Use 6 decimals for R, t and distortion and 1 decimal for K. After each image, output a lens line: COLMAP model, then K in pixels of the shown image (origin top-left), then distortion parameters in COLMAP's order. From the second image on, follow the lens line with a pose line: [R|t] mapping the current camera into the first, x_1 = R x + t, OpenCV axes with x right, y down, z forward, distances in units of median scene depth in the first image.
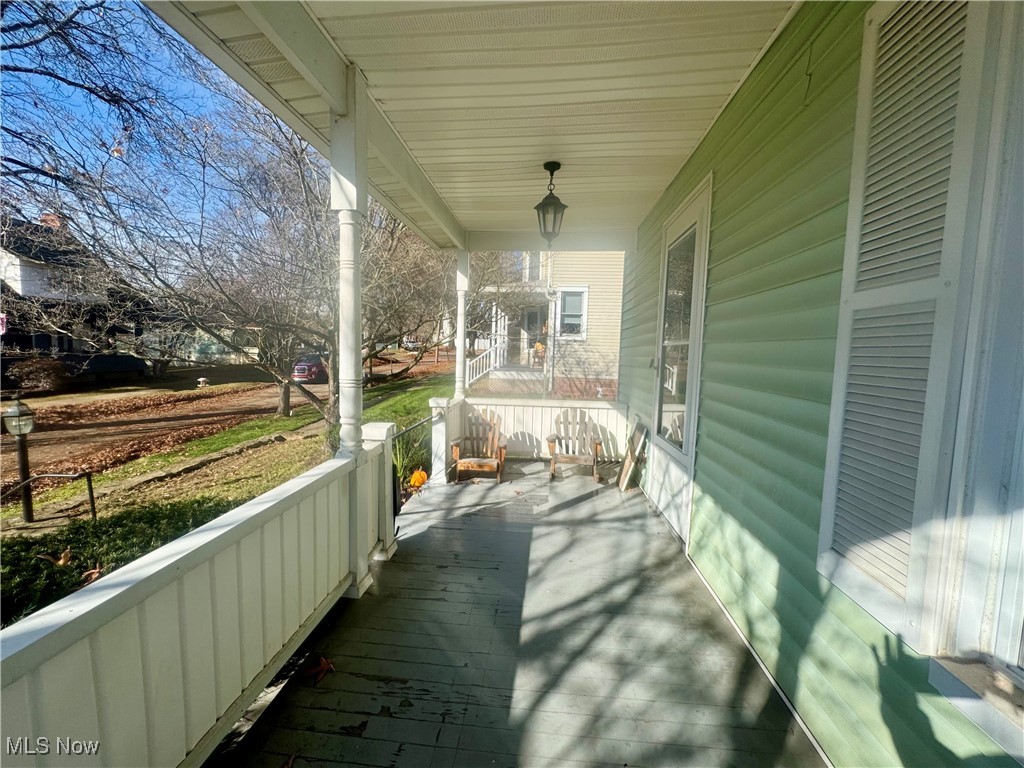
lens RADIAL K [[410.0, 0, 512.0], [0, 410.0, 384.0], [0, 0, 1]] dist [-0.000249, 0.000012]
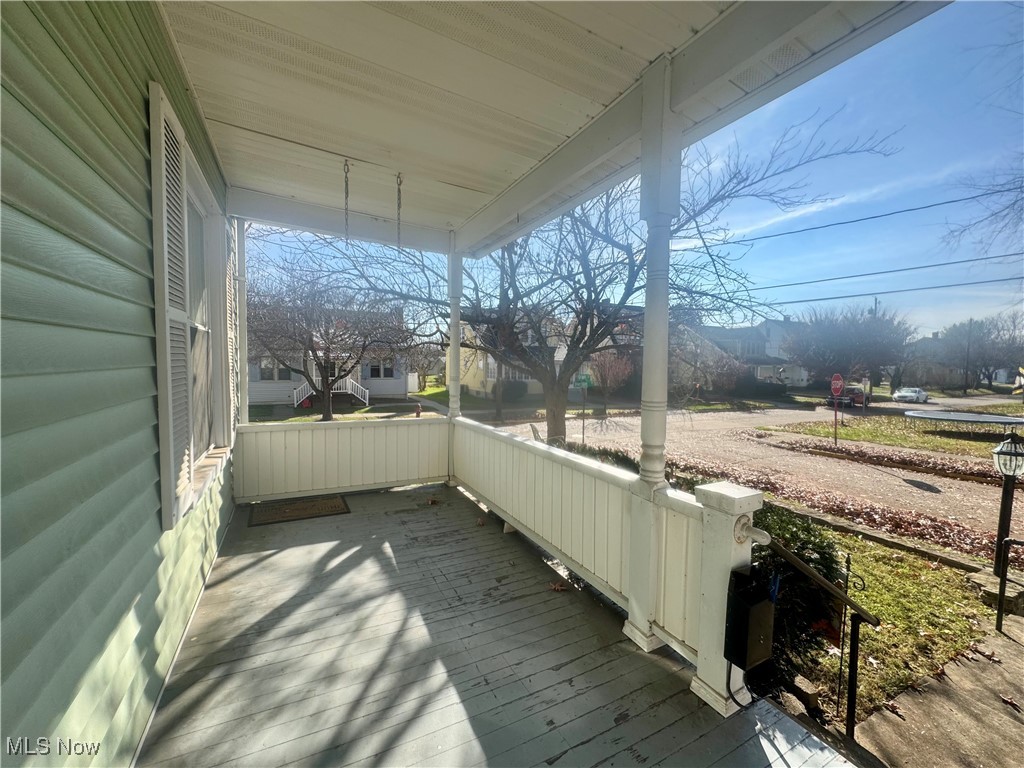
lens RADIAL K [[410.0, 0, 512.0], [0, 410.0, 384.0], [0, 0, 1]] dist [-0.000249, 0.000012]
pose [[-0.842216, -0.005136, -0.539115, 0.443577], [-0.080163, 0.990032, 0.115800, -0.158754], [0.533147, 0.140746, -0.834233, 1.987868]]
